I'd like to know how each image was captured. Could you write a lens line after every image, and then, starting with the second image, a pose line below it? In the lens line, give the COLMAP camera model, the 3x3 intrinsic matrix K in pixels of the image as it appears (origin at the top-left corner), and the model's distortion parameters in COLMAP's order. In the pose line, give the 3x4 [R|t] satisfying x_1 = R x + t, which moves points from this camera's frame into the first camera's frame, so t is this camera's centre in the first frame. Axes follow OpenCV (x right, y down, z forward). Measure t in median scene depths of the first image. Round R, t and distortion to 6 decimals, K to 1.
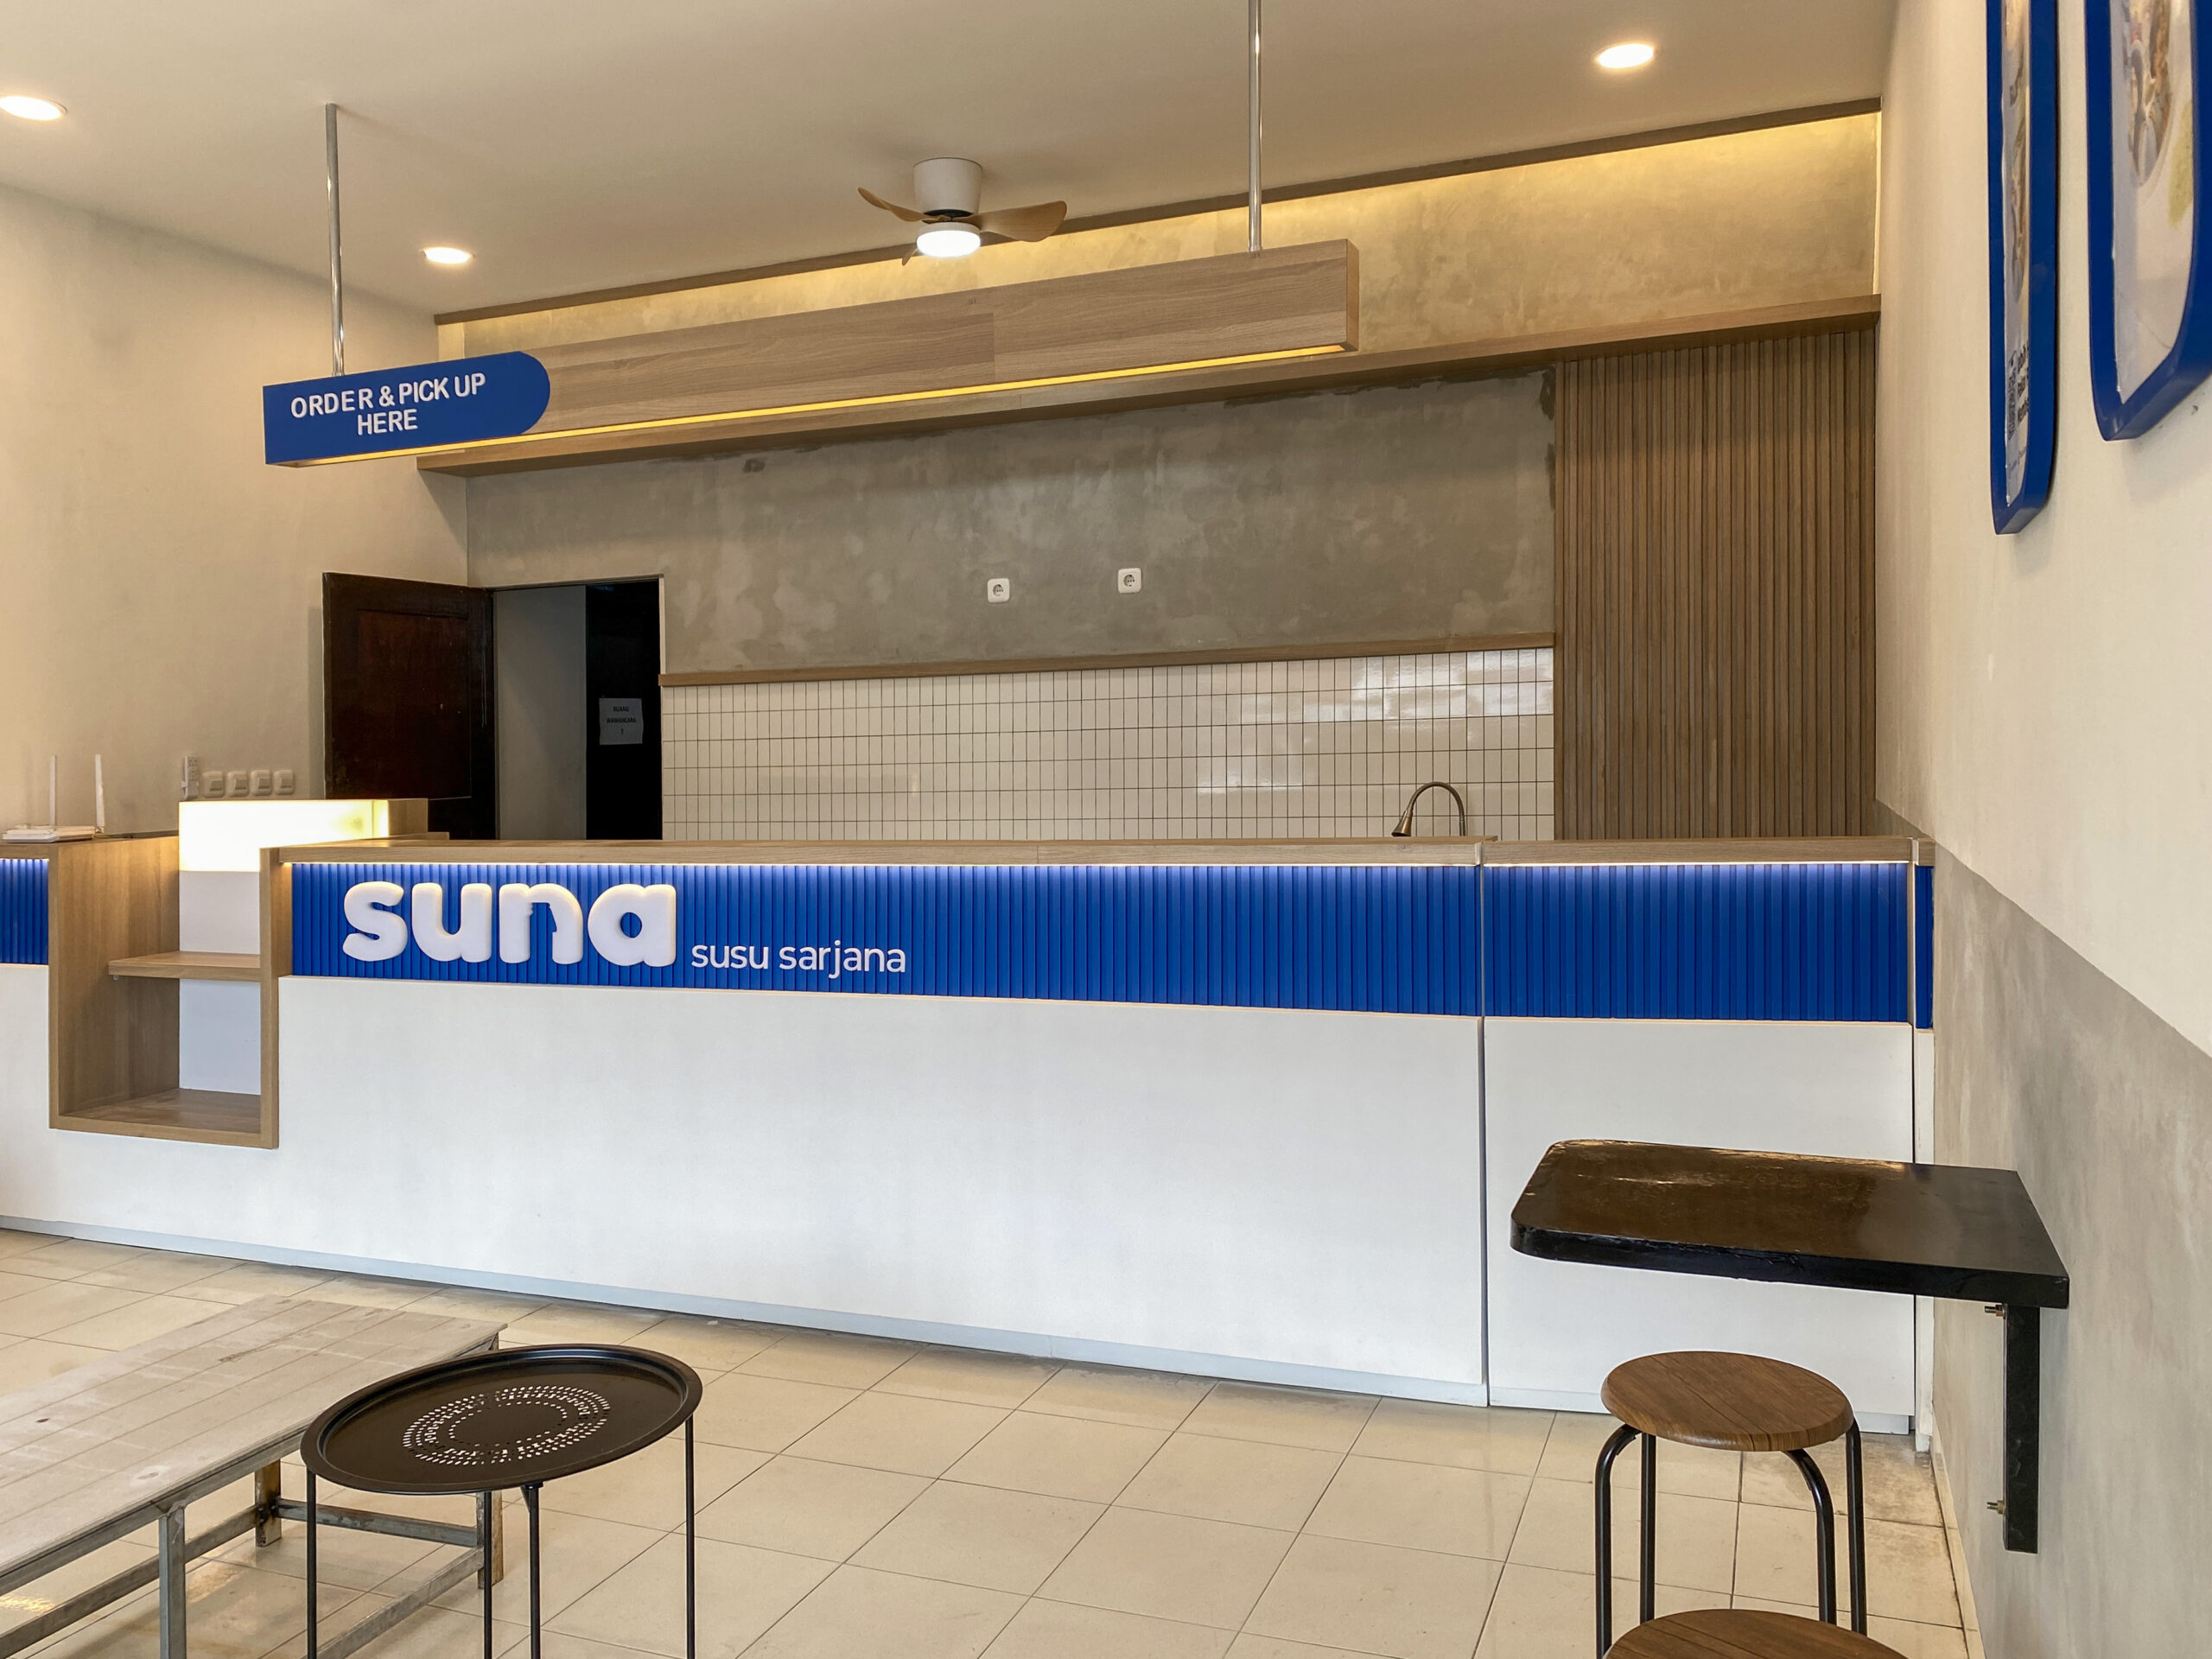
lens RADIAL K [[1720.0, 0, 1125.3], [0, 1720.0, 772.3], [0, 0, 1]] dist [0.037762, -0.066294]
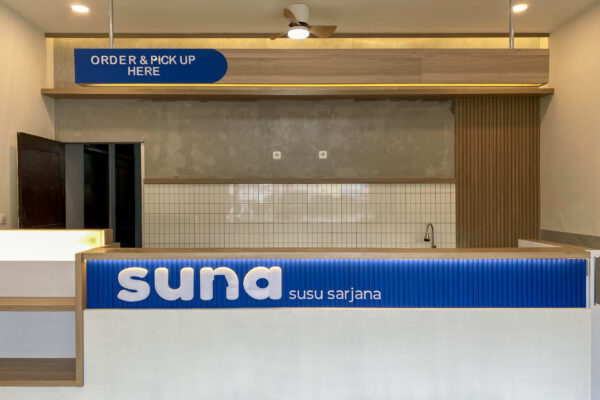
lens RADIAL K [[466.1, 0, 295.4], [0, 466.1, 212.0], [0, 0, 1]] dist [0.047071, -0.041089]
pose [[0.930261, 0.014917, 0.366594, -0.464001], [-0.018676, 0.999803, 0.006710, -0.020016], [-0.366422, -0.013088, 0.930357, 0.328835]]
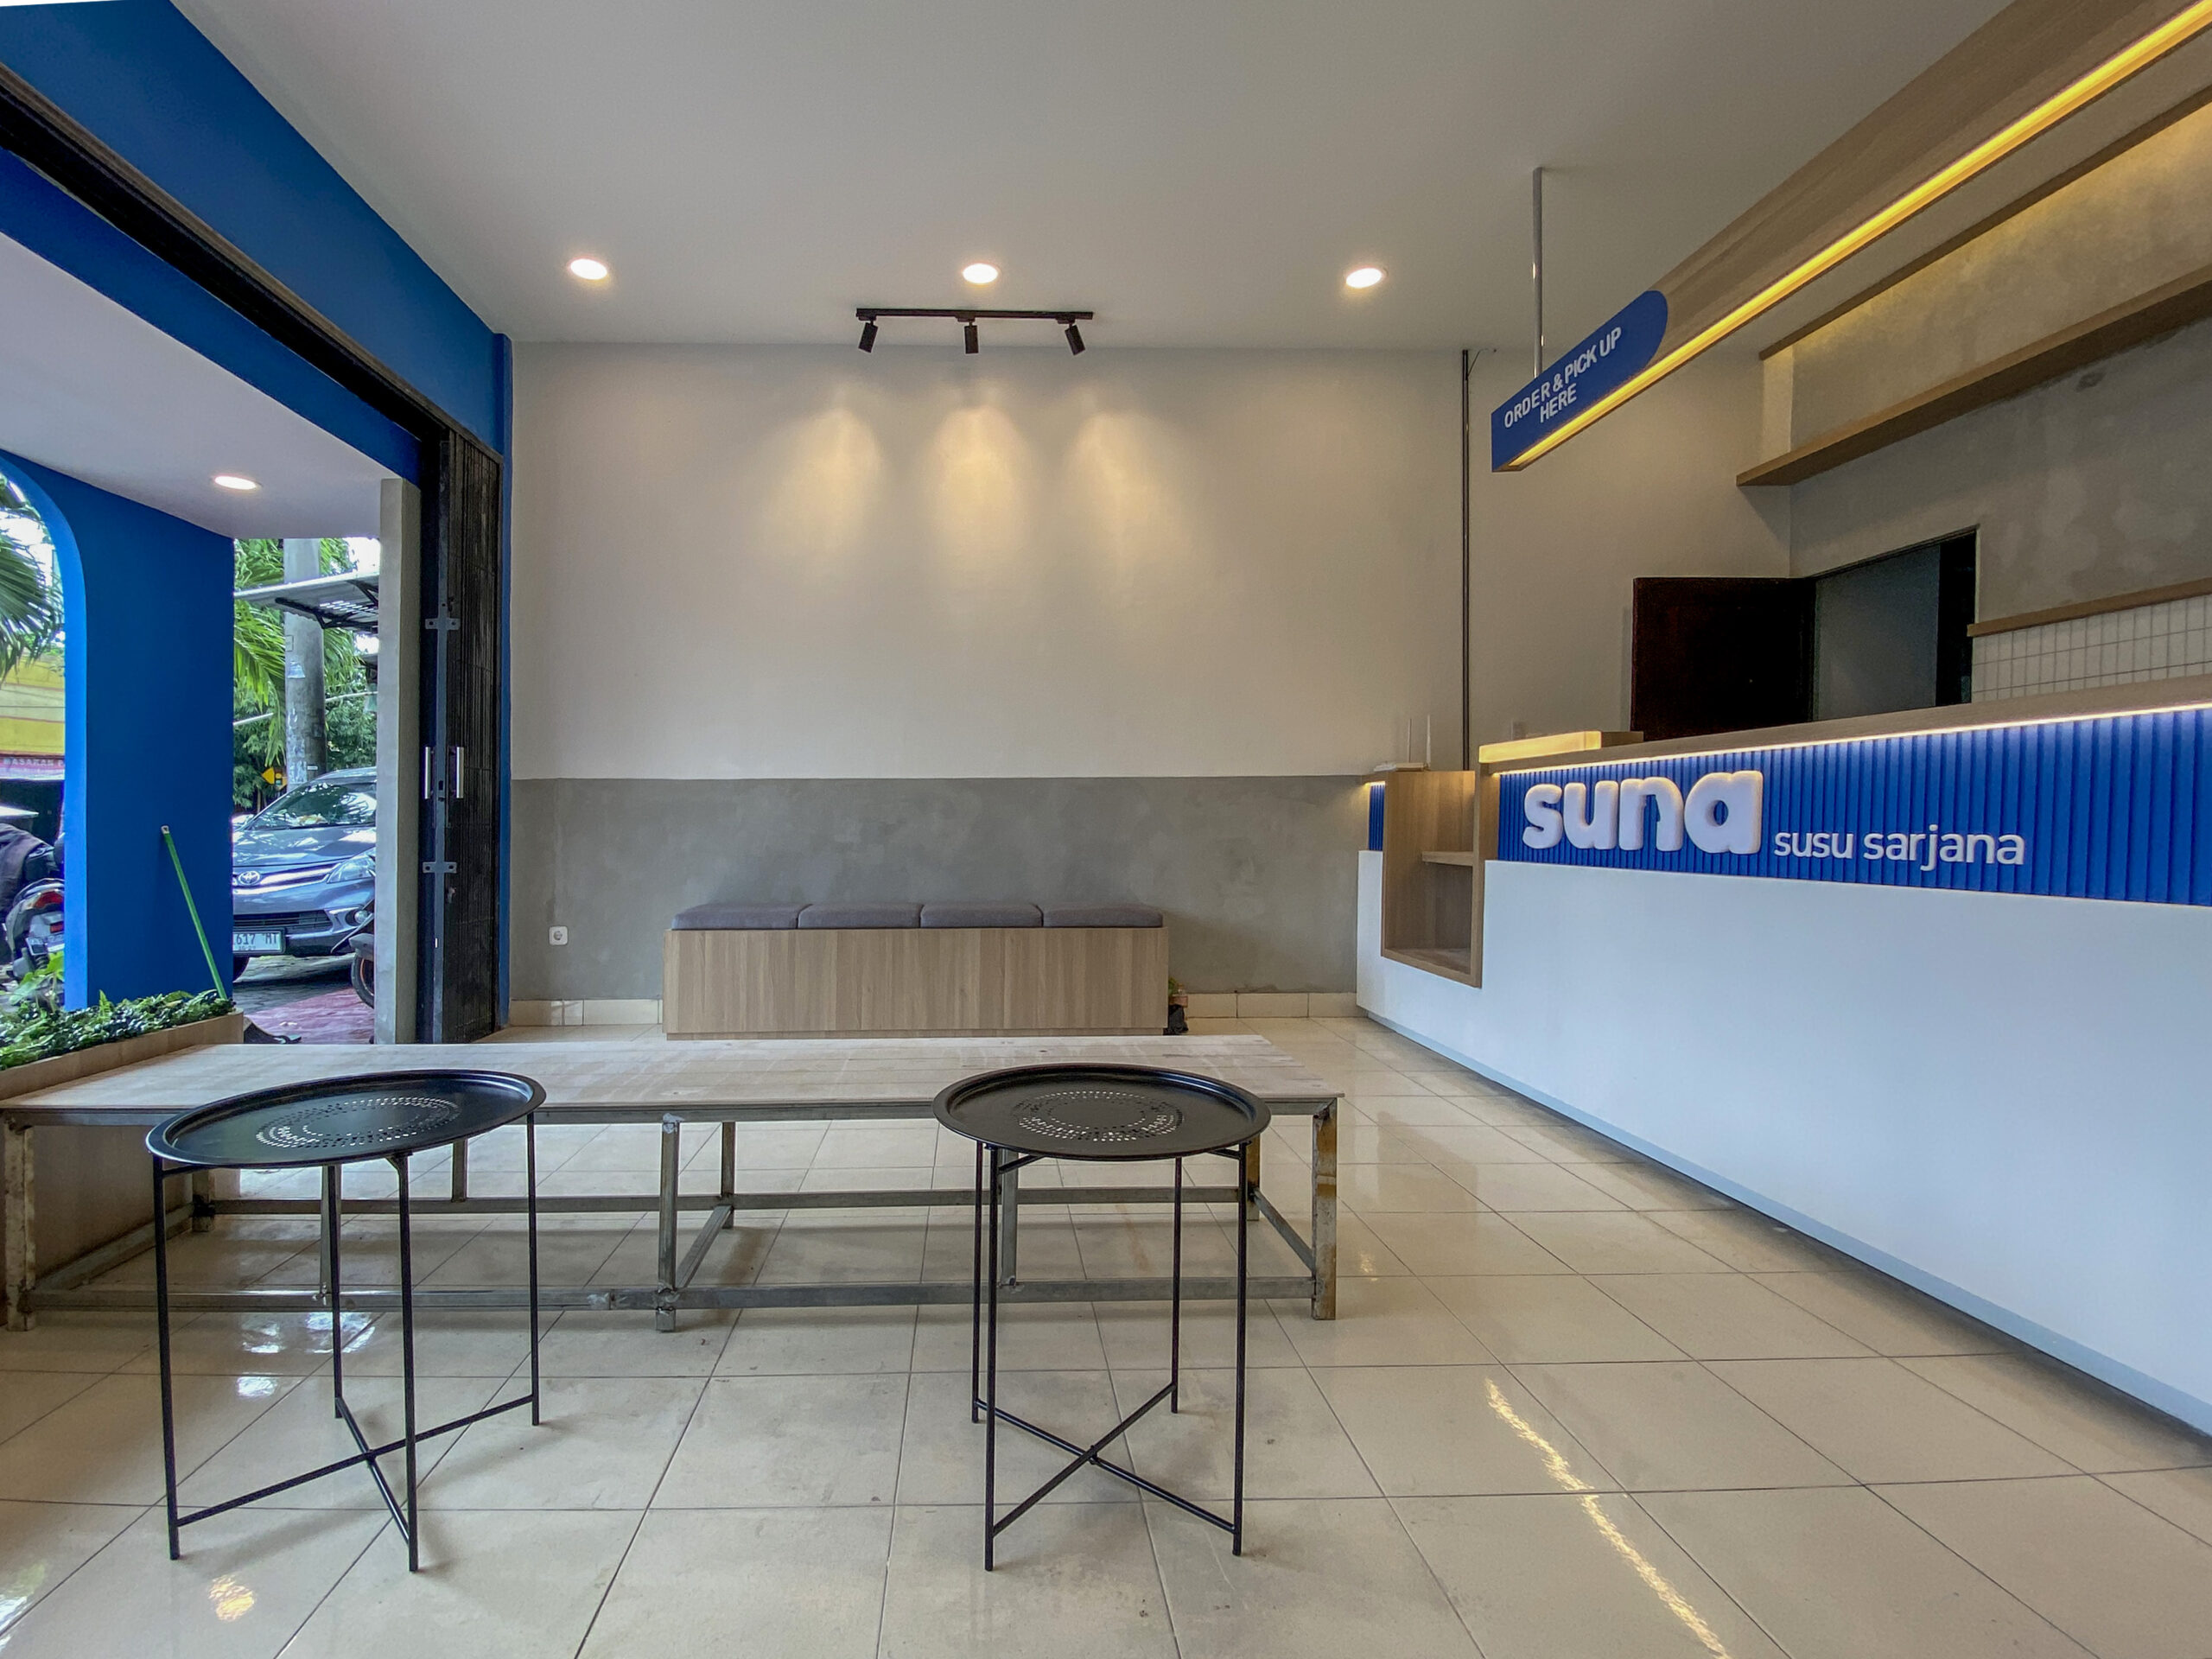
lens RADIAL K [[1057.8, 0, 1018.3], [0, 1057.8, 843.9], [0, 0, 1]] dist [-0.018674, -0.000797]
pose [[0.396156, 0.031695, -0.917636, 0.106291], [-0.009424, 0.999492, 0.030454, 0.086297], [0.918135, -0.003417, 0.396254, 0.359526]]
